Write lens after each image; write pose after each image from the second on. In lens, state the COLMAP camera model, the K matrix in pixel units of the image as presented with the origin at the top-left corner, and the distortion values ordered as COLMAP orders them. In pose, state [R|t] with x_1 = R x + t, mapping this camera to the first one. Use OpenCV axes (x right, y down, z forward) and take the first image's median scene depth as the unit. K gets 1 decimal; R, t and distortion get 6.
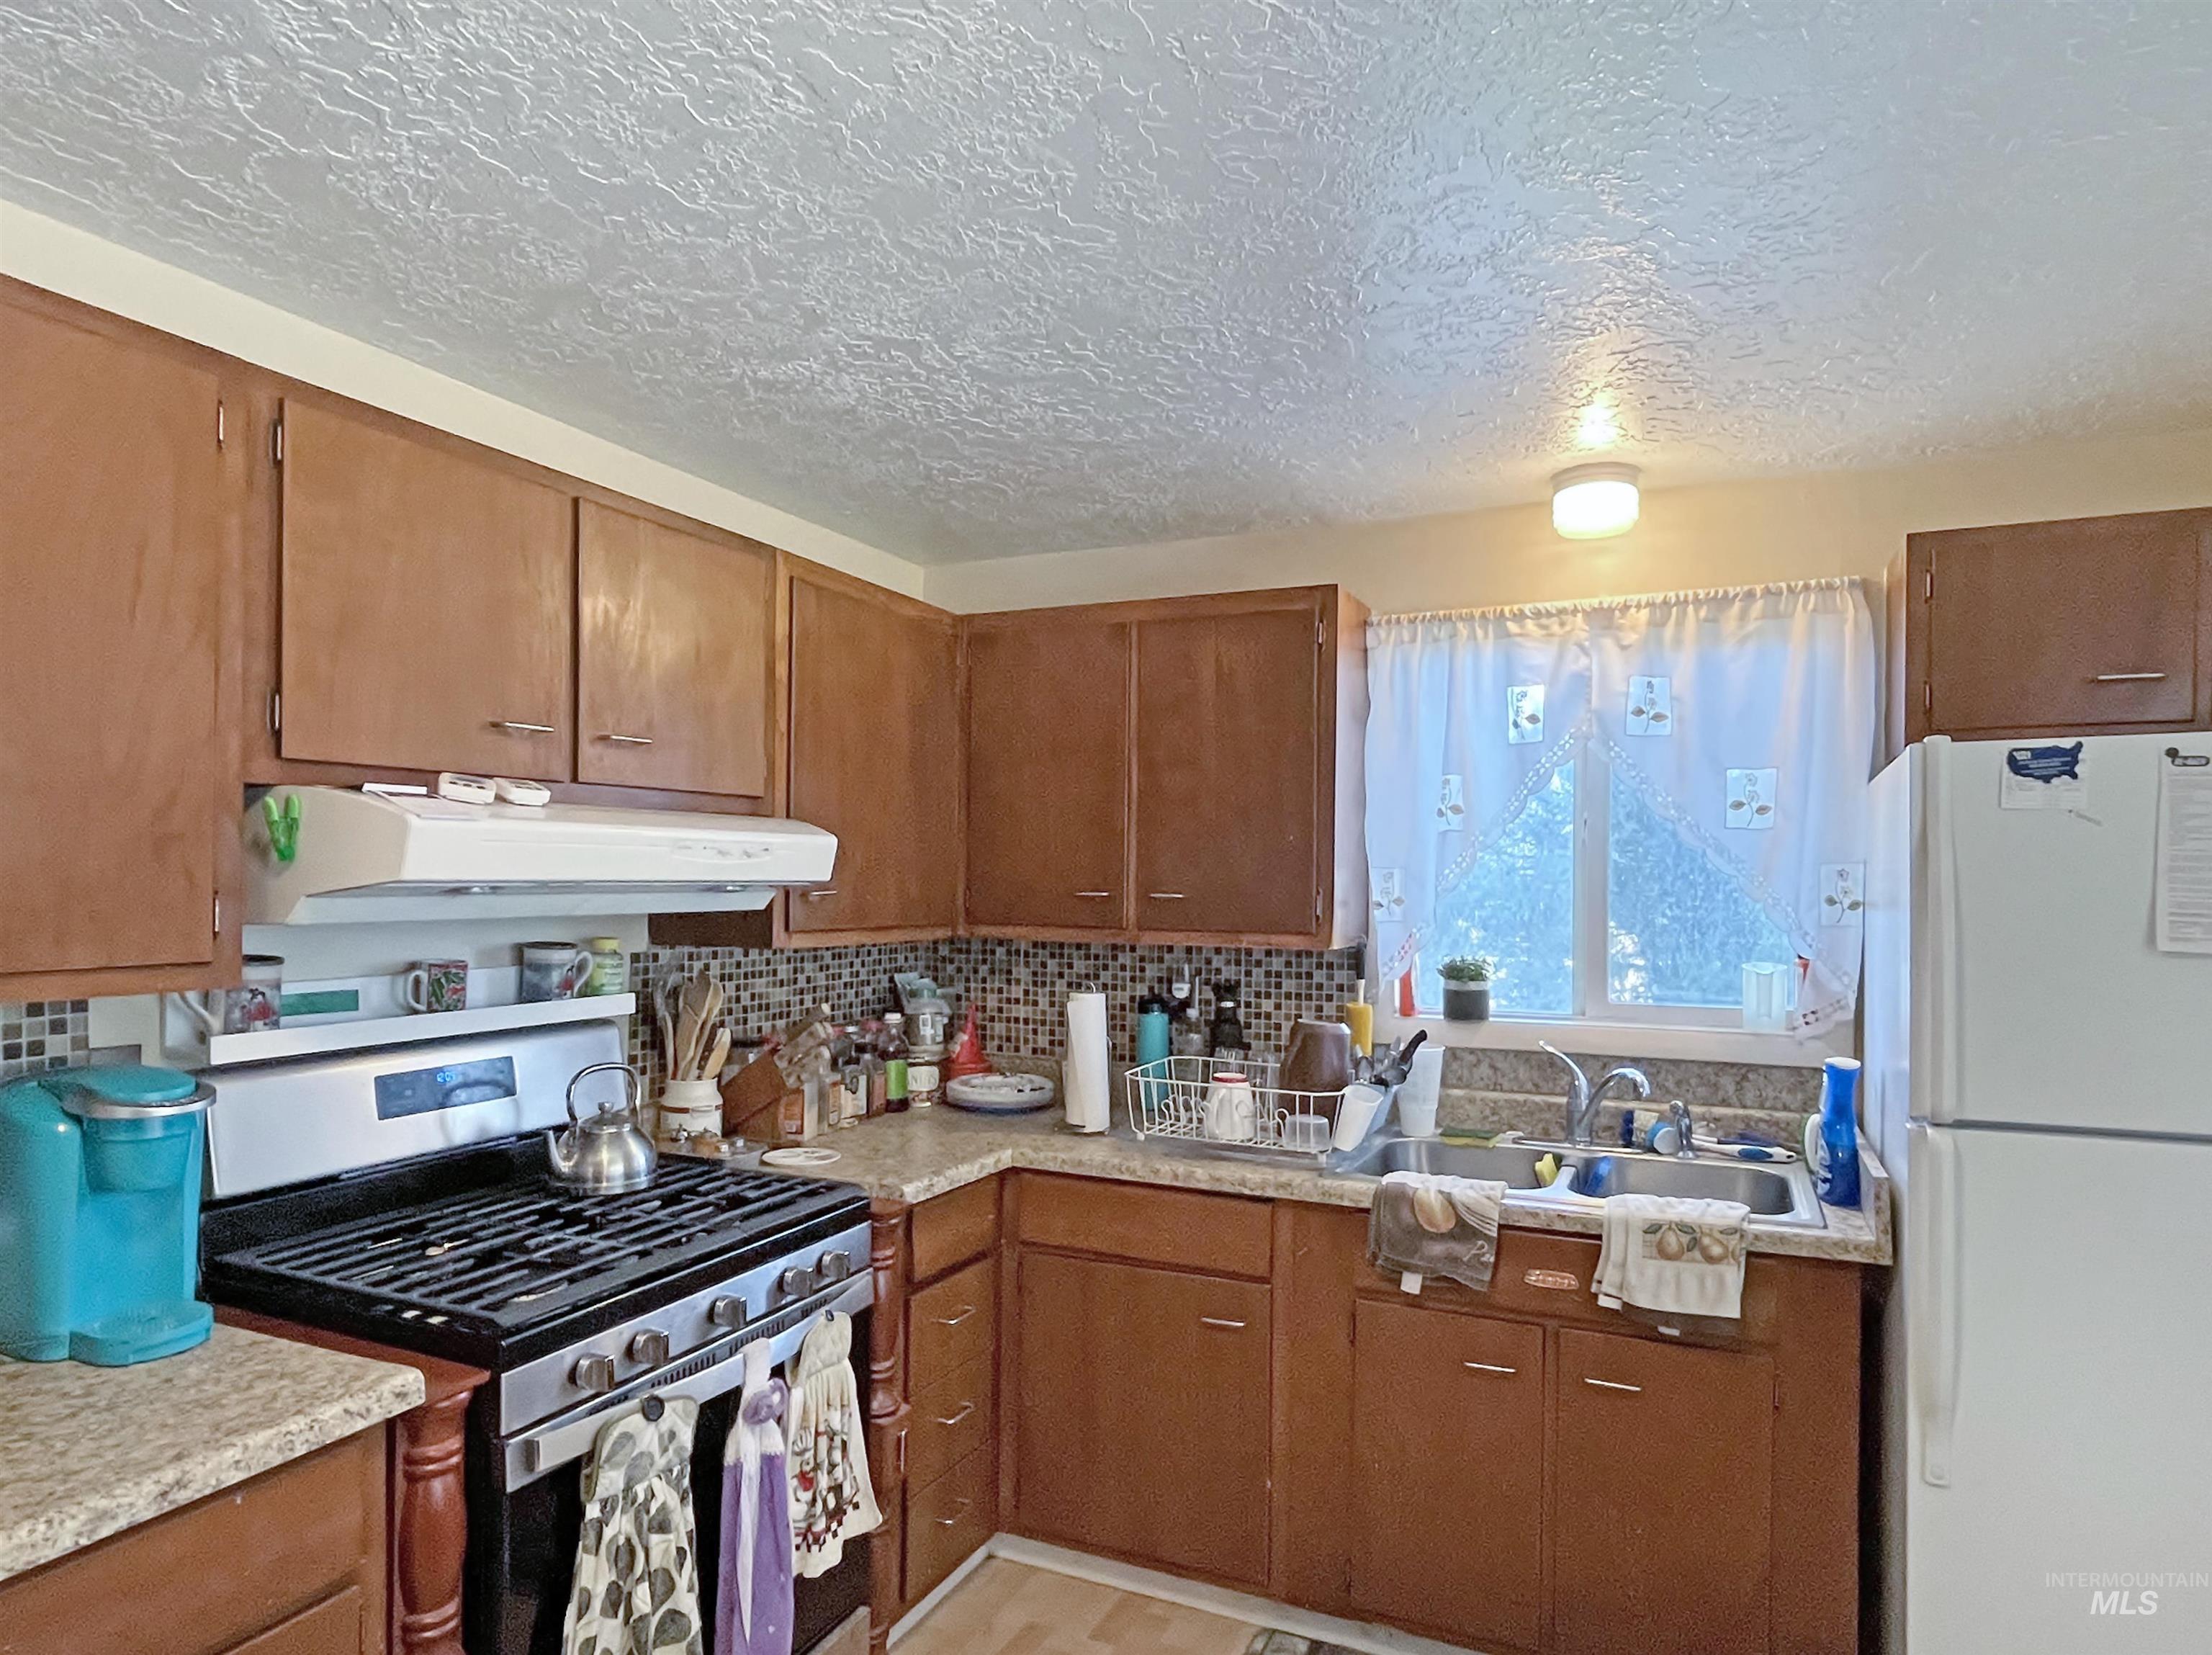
lens RADIAL K [[1302.2, 0, 1107.0], [0, 1302.2, 886.9], [0, 0, 1]] dist [-0.003778, -0.004241]
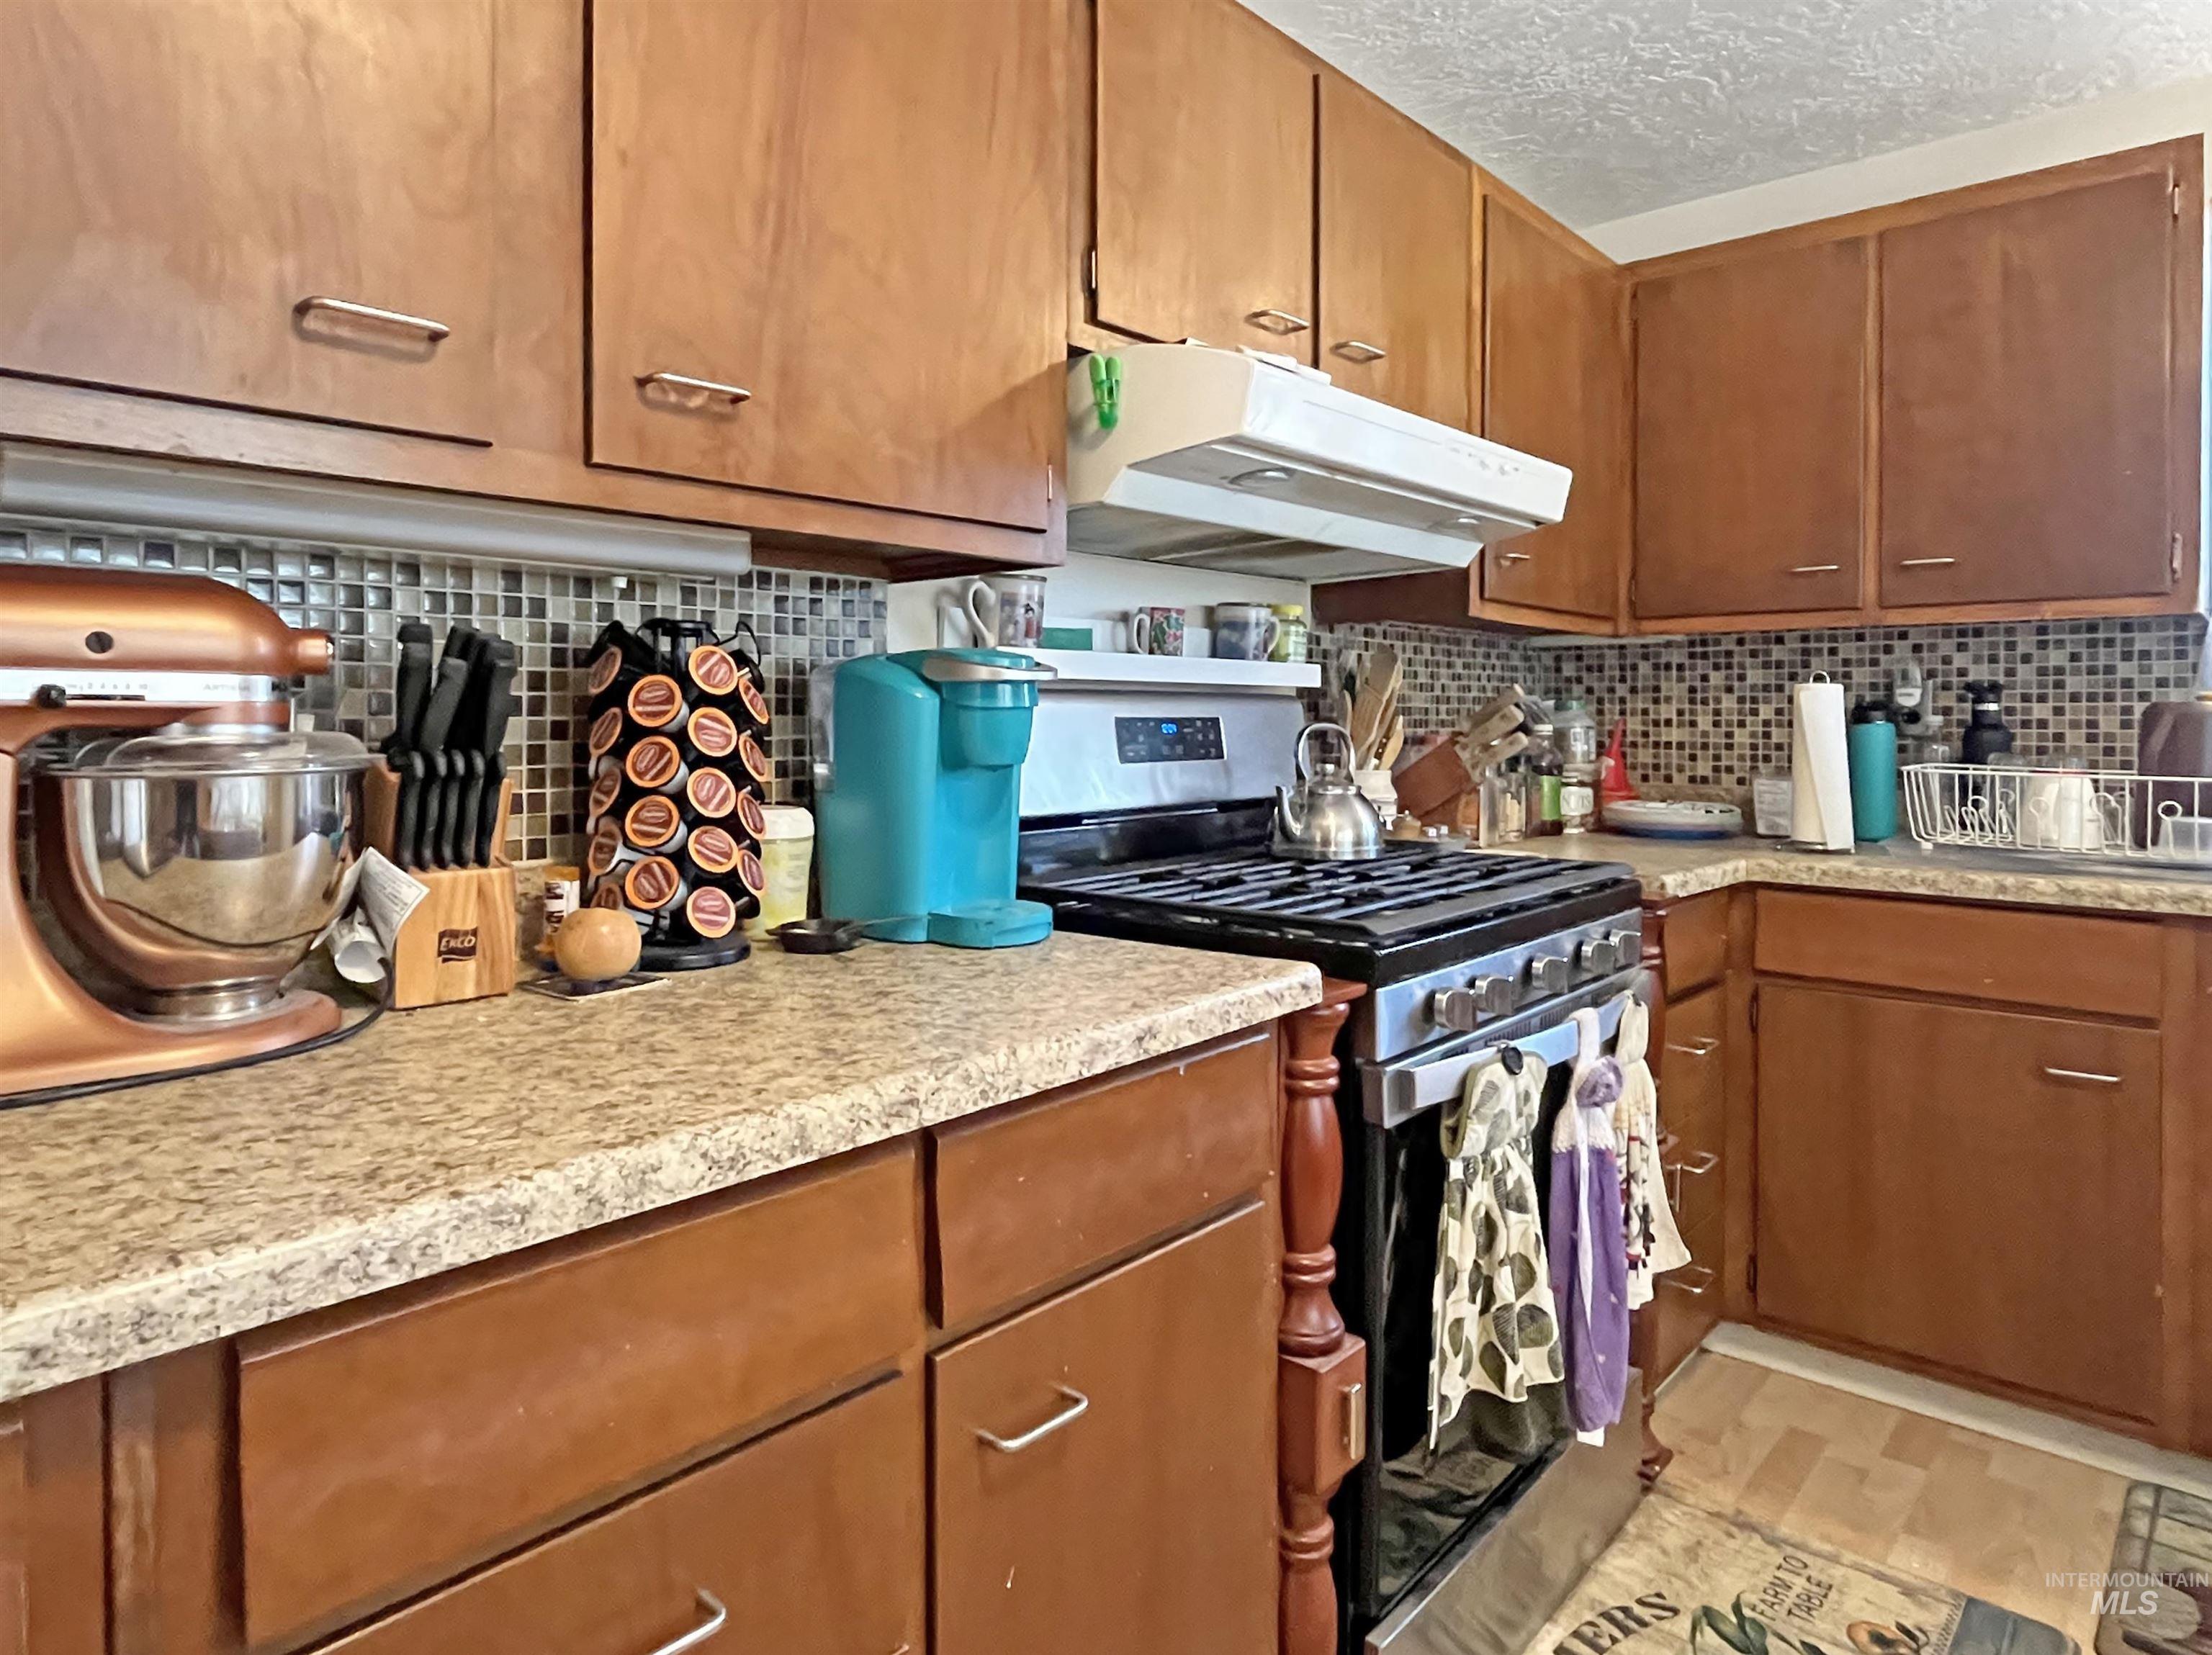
lens RADIAL K [[1313.7, 0, 1078.2], [0, 1313.7, 730.4], [0, 0, 1]] dist [-0.002046, 0.000109]
pose [[0.951735, -0.006696, -0.306849, -0.227372], [0.006287, 0.999978, -0.002320, 0.120723], [0.306858, 0.000279, 0.951755, 0.068630]]
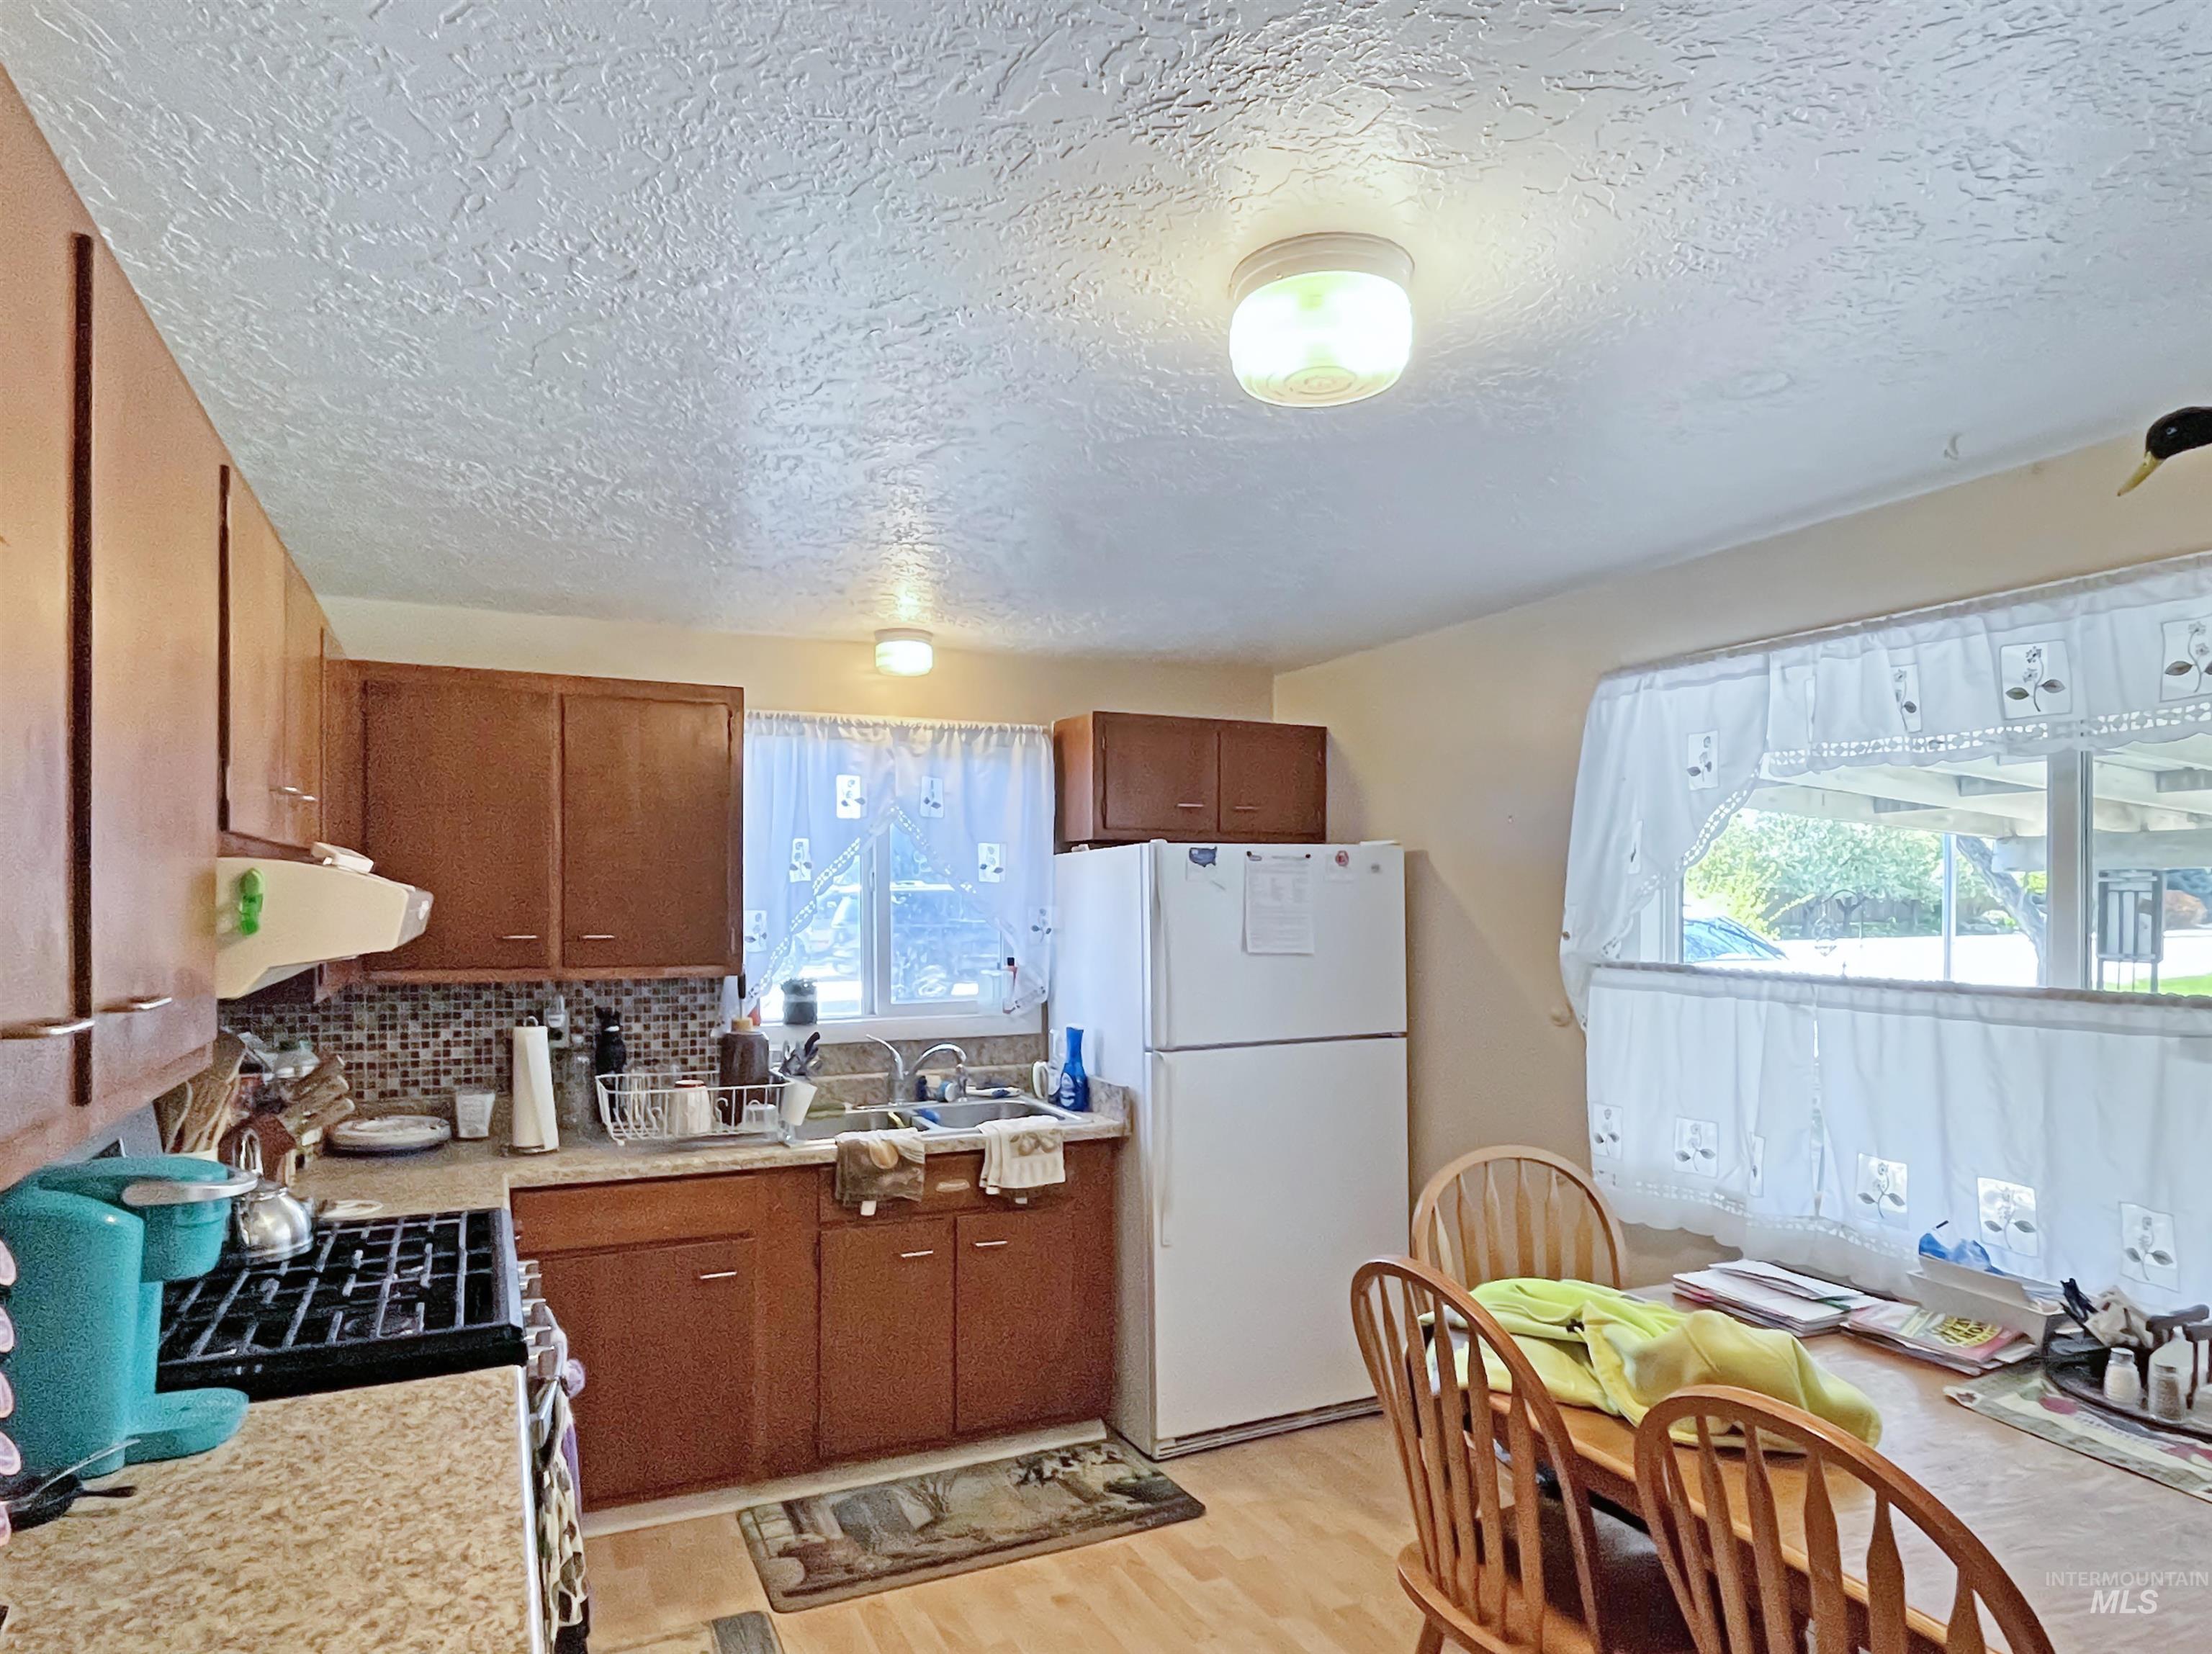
lens RADIAL K [[1304.3, 0, 1111.7], [0, 1304.3, 915.6], [0, 0, 1]] dist [-0.028482, -0.000576]
pose [[0.638722, -0.017002, 0.769250, -0.598576], [0.010560, 0.999855, 0.013331, -0.024894], [-0.769365, -0.000392, 0.638809, -0.089604]]
